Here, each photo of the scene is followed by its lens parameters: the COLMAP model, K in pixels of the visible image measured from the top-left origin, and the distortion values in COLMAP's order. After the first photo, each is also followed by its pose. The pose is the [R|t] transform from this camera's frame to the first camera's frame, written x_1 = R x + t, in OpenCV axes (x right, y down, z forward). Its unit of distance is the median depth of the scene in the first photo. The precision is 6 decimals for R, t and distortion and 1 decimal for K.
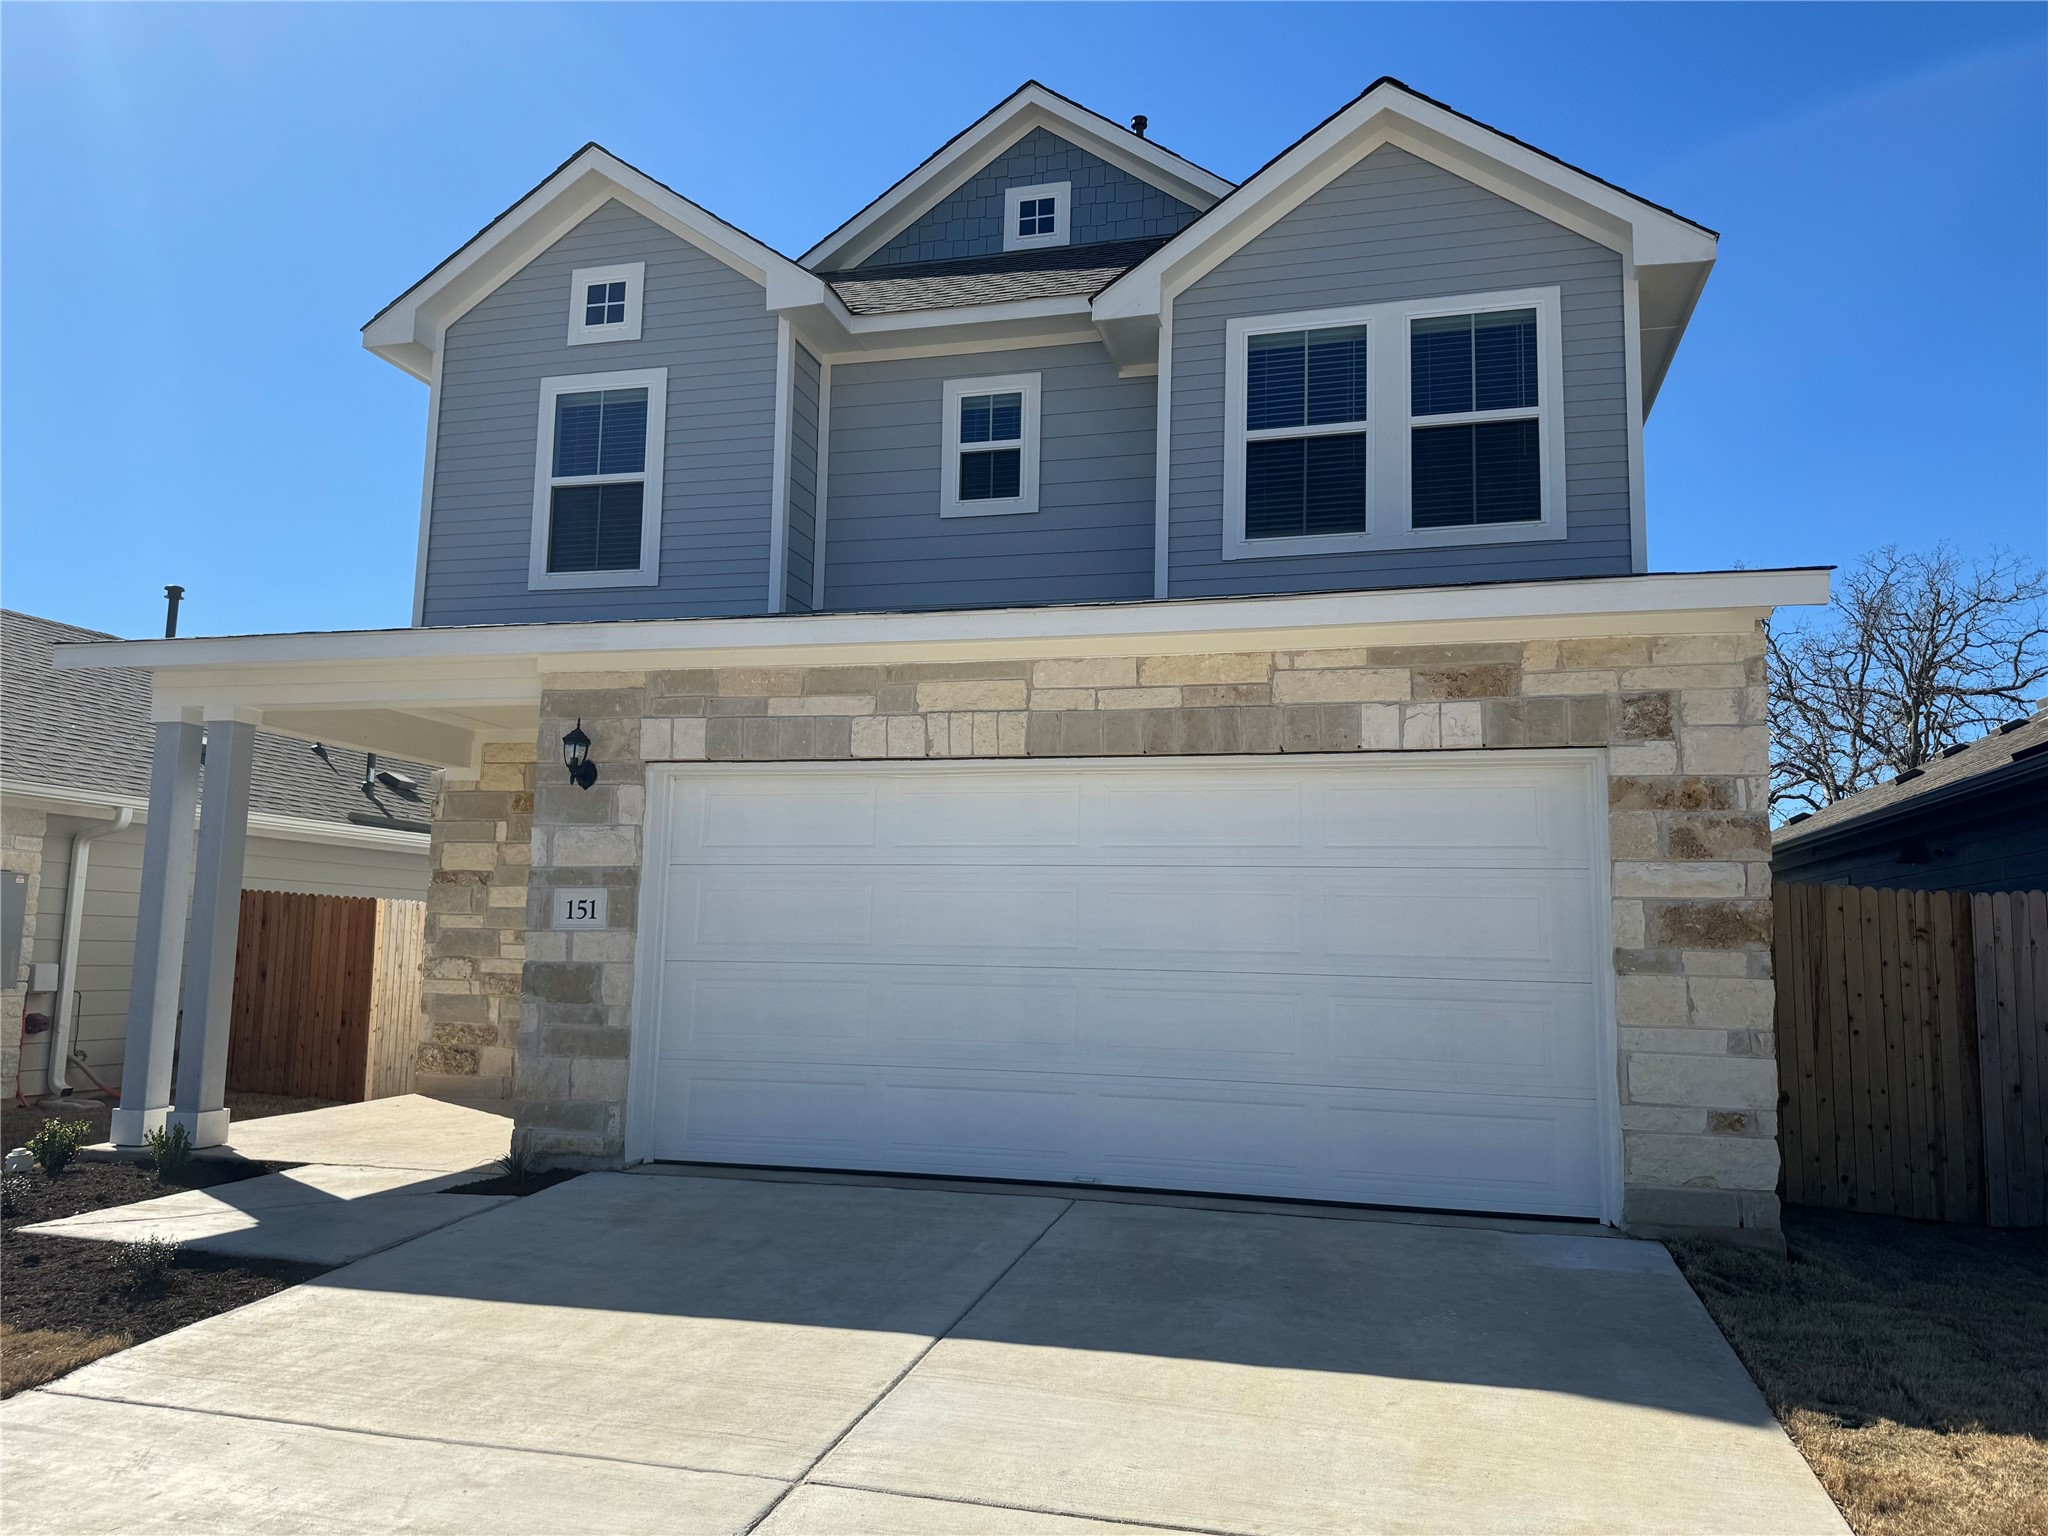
lens RADIAL K [[1426.3, 0, 1049.5], [0, 1426.3, 776.6], [0, 0, 1]] dist [0.139781, -0.227228]
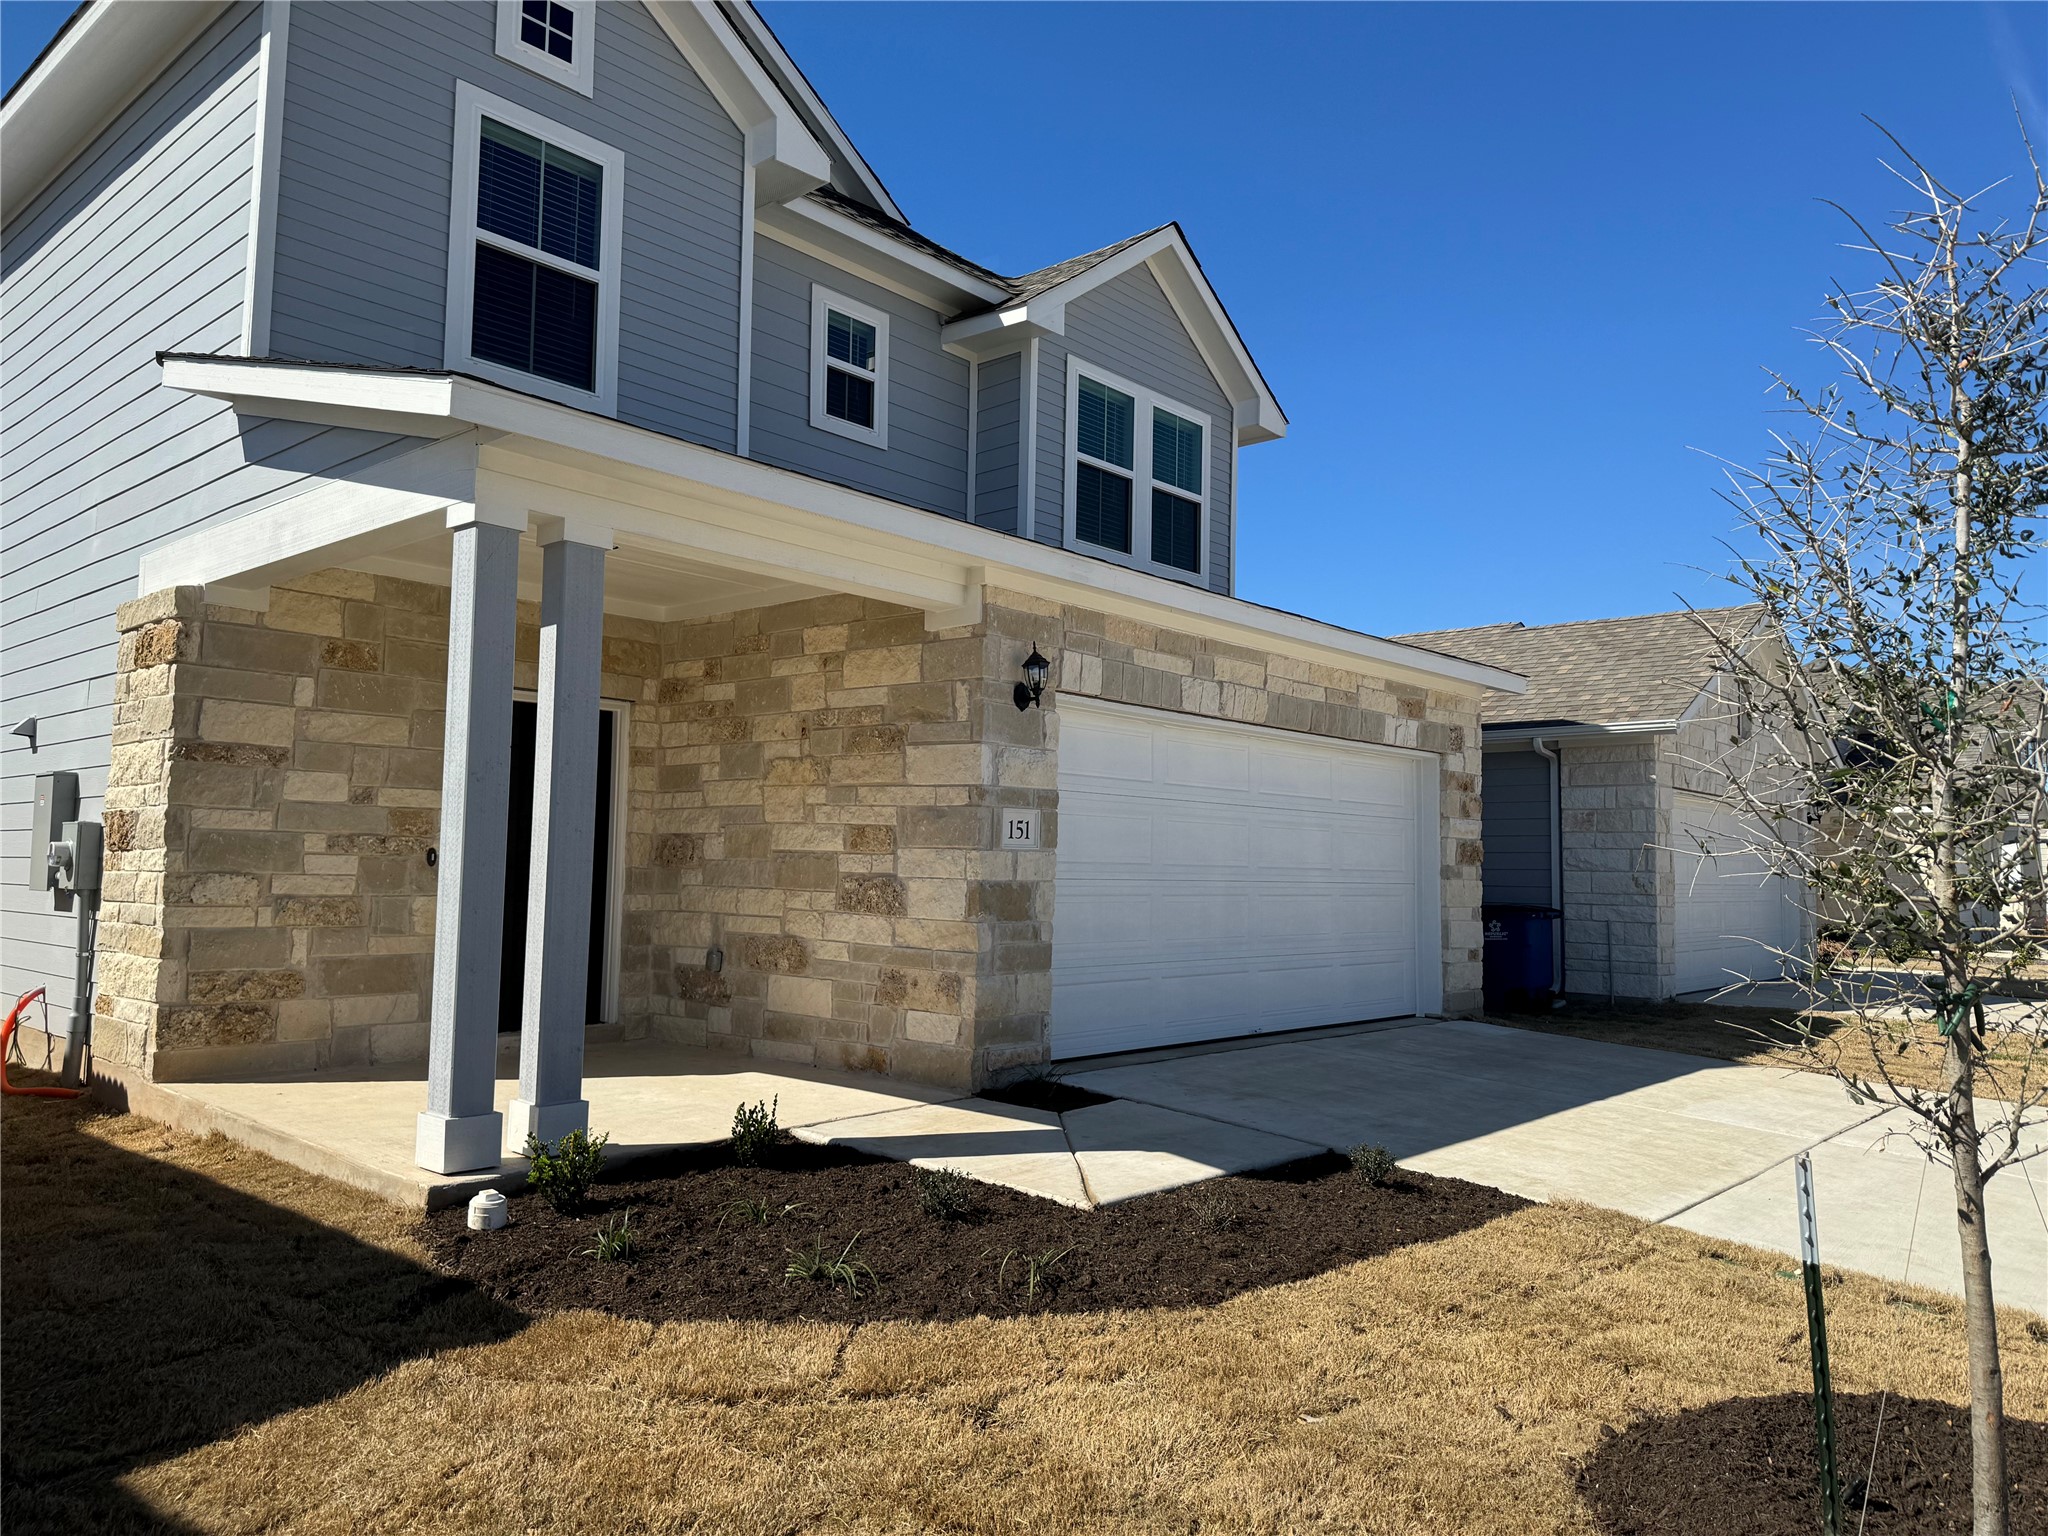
lens RADIAL K [[1426.3, 0, 1049.5], [0, 1426.3, 776.6], [0, 0, 1]] dist [0.139781, -0.227228]
pose [[0.447715, 0.047912, 0.892892, -0.974922], [-0.117637, 0.993040, 0.005700, 0.037550], [-0.886405, -0.107588, 0.450235, 0.428090]]
